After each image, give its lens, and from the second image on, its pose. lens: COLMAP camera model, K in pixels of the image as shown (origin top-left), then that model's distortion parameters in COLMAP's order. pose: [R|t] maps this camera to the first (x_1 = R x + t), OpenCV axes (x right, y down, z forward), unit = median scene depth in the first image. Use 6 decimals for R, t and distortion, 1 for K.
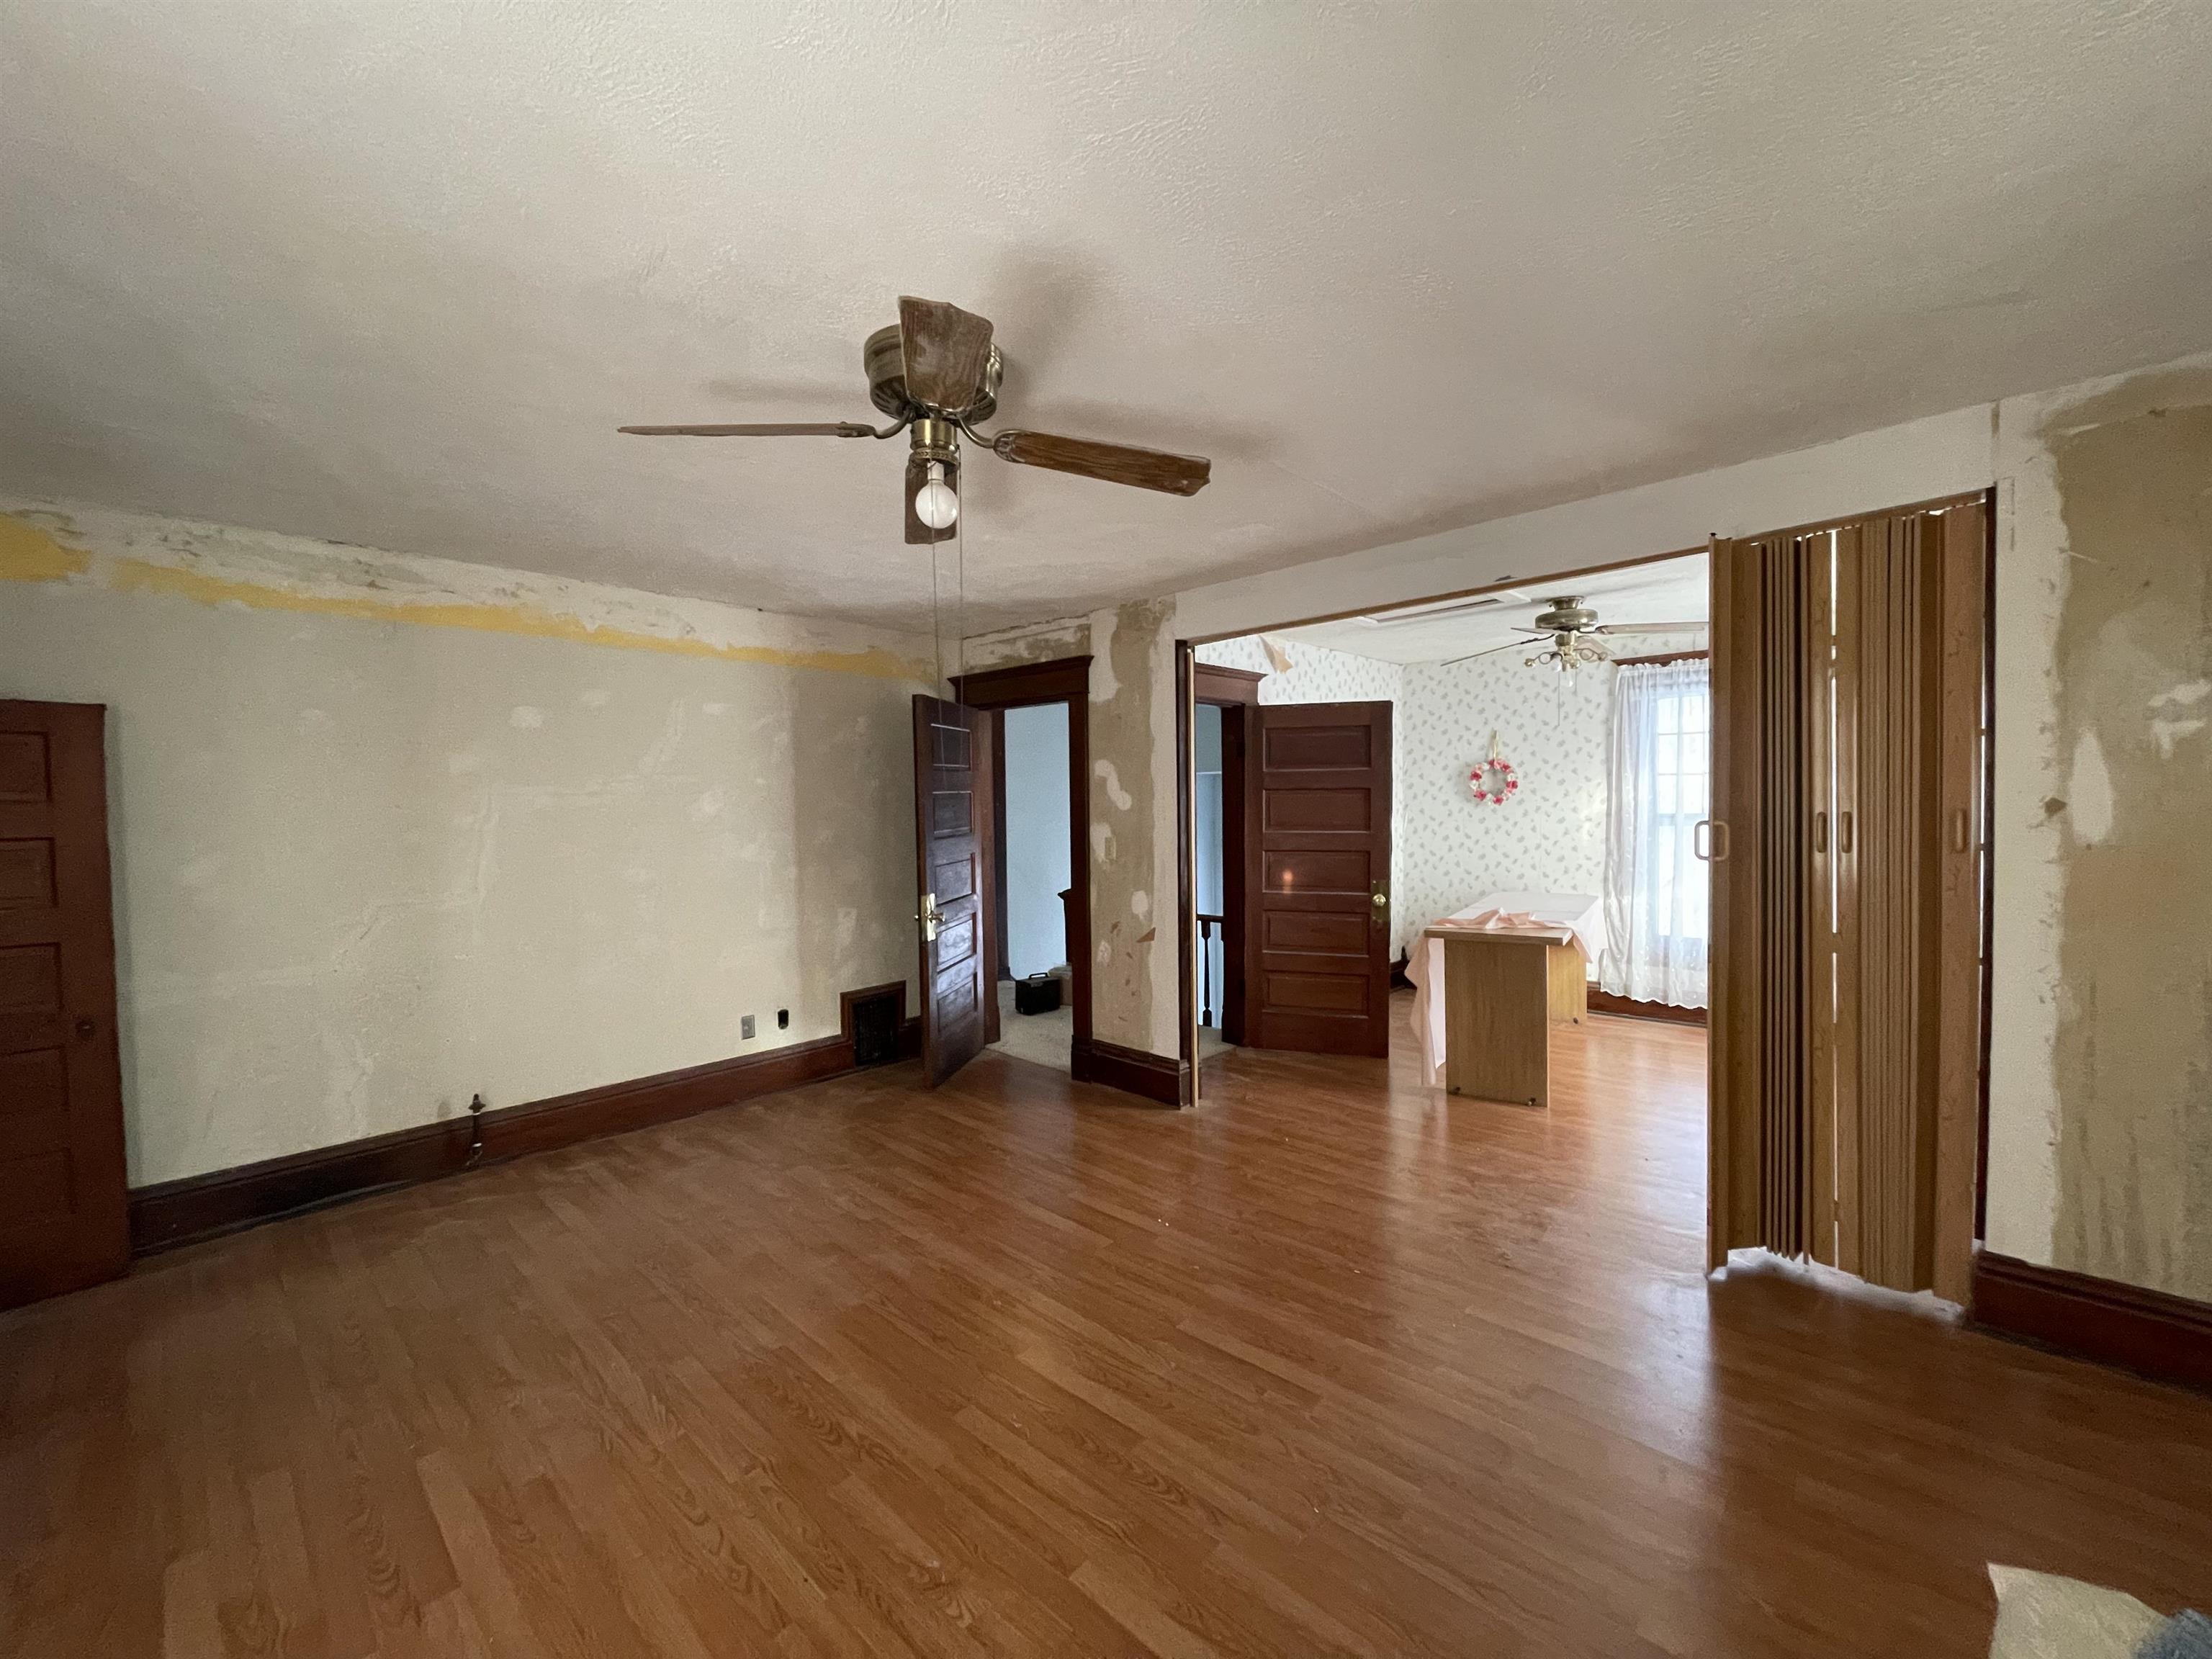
lens RADIAL K [[888.0, 0, 1103.9], [0, 888.0, 824.6], [0, 0, 1]] dist [-0.007723, 0.001032]
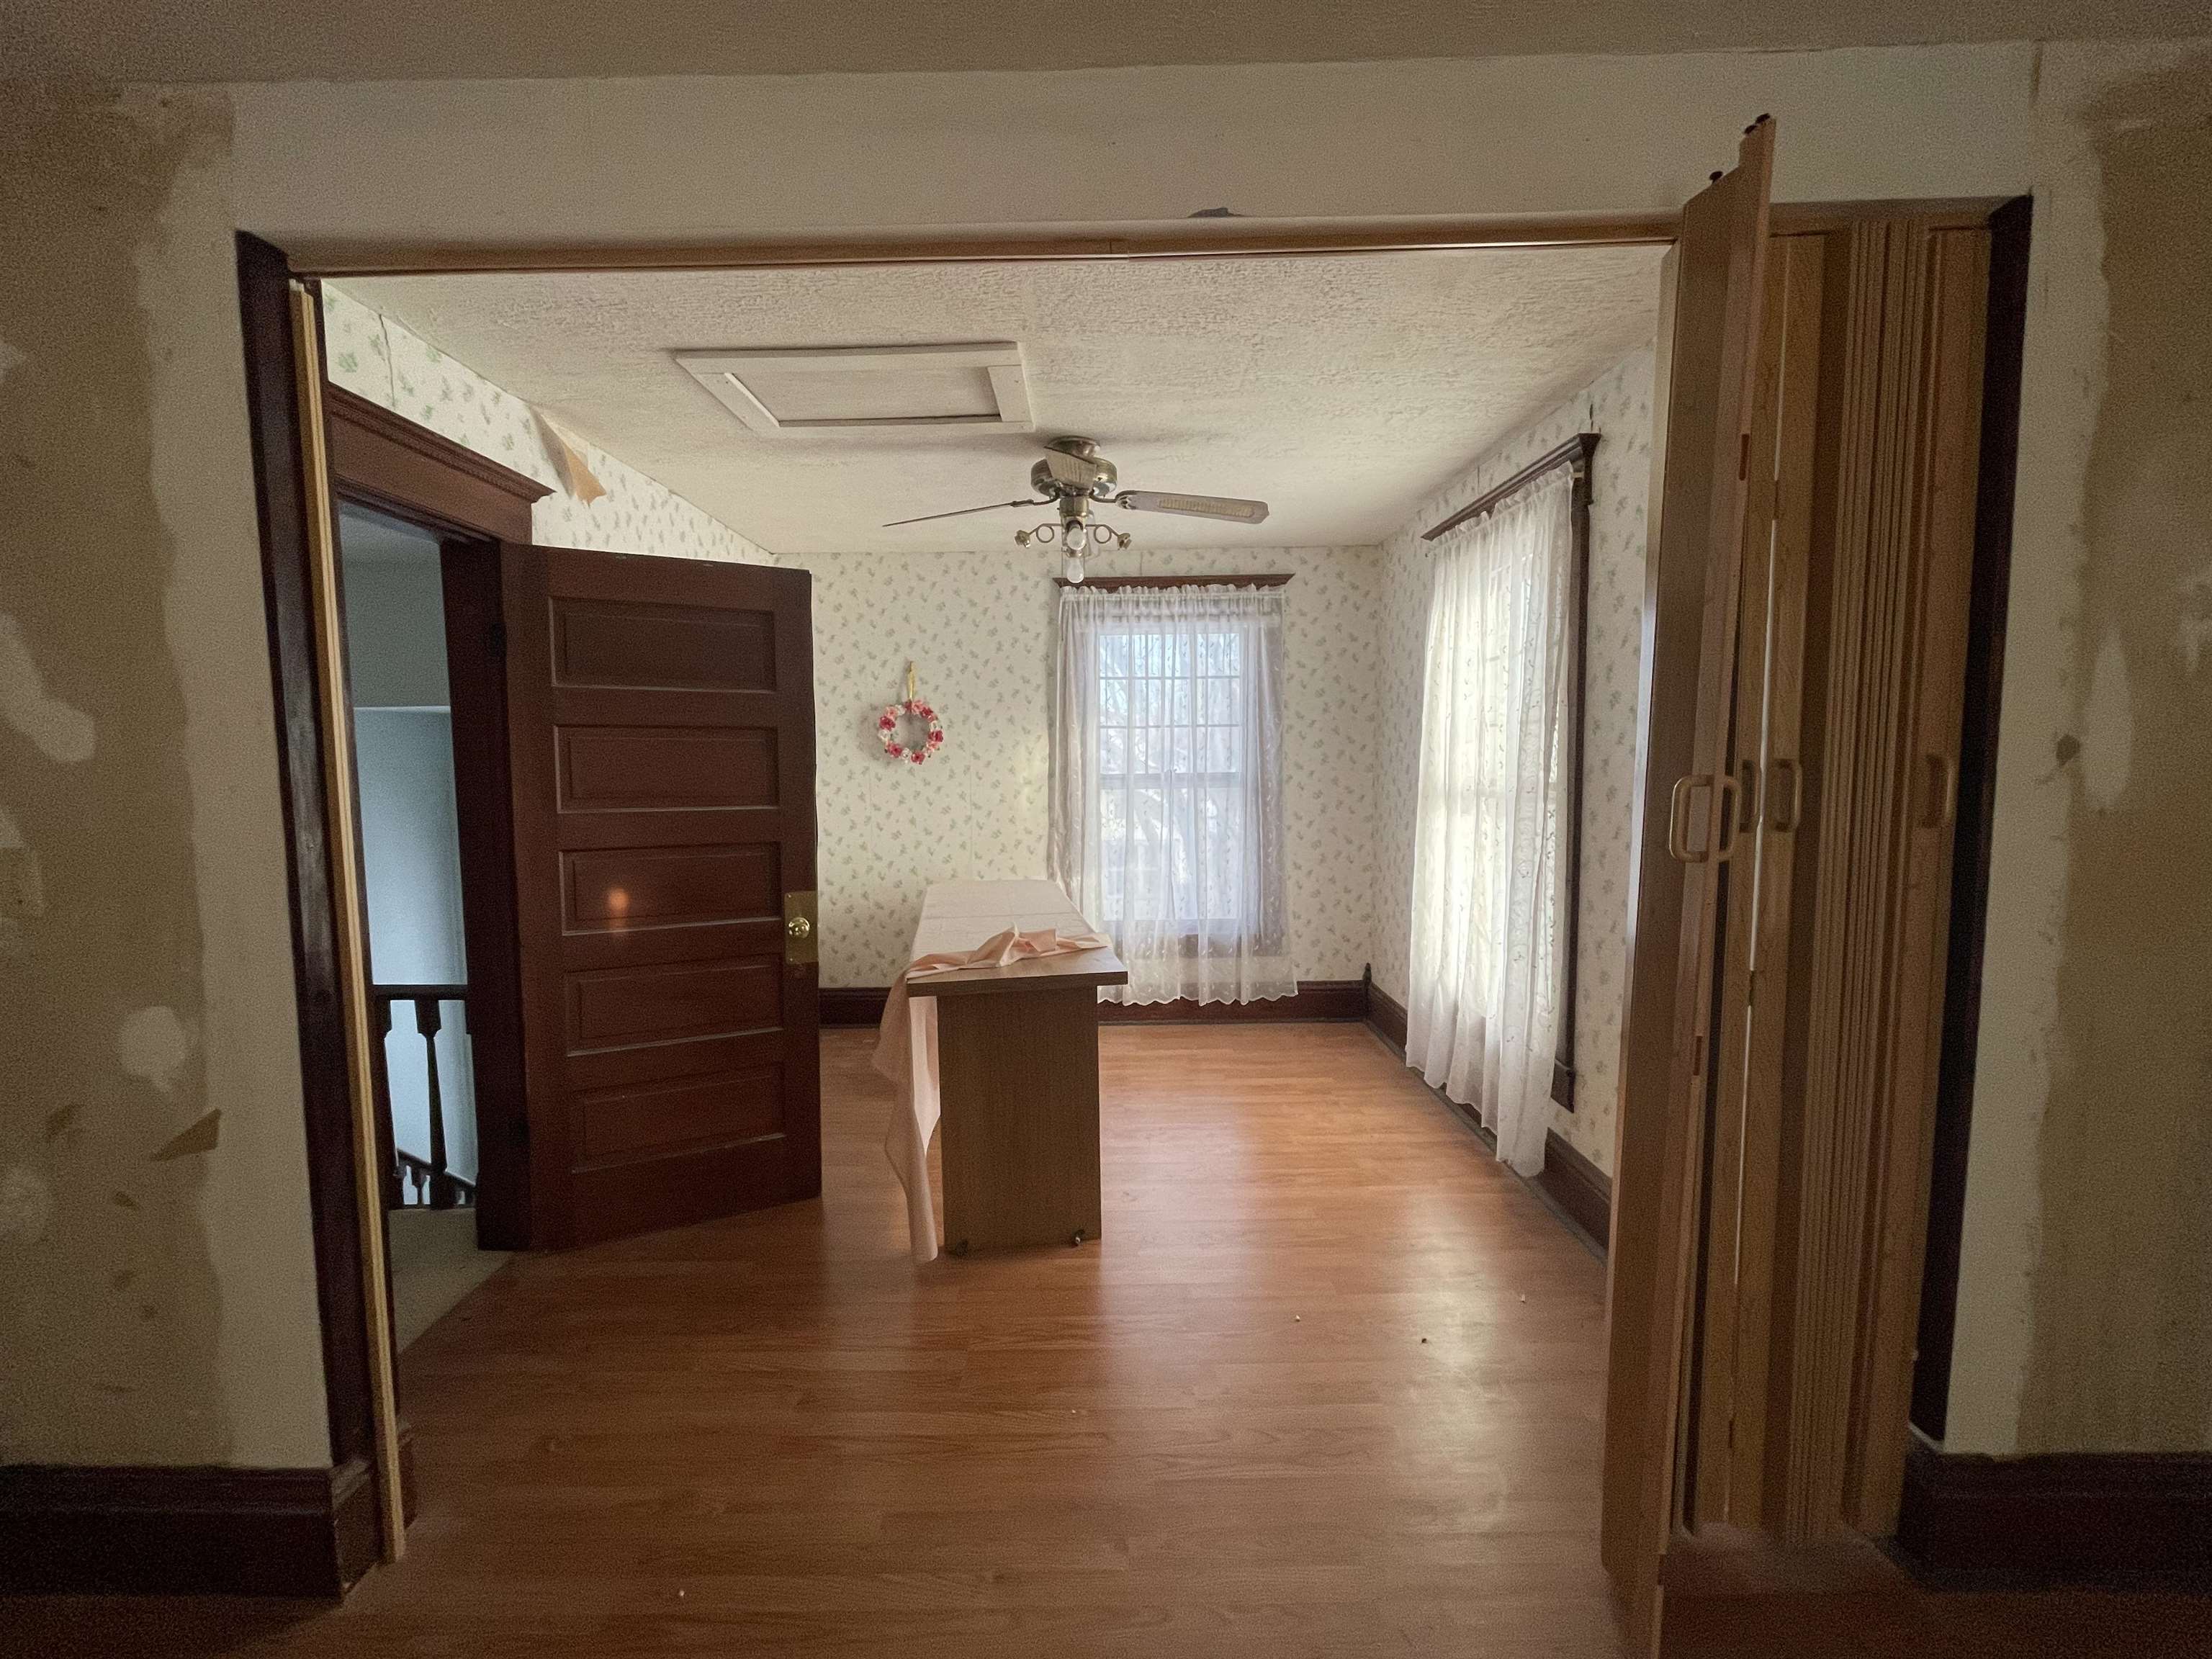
lens RADIAL K [[888.0, 0, 1099.2], [0, 888.0, 829.9], [0, 0, 1]] dist [-0.007723, 0.001032]
pose [[0.733697, -0.044465, 0.678021, 0.068375], [0.014780, 0.998665, 0.049499, -0.002003], [-0.679316, -0.026296, 0.733374, 0.444906]]
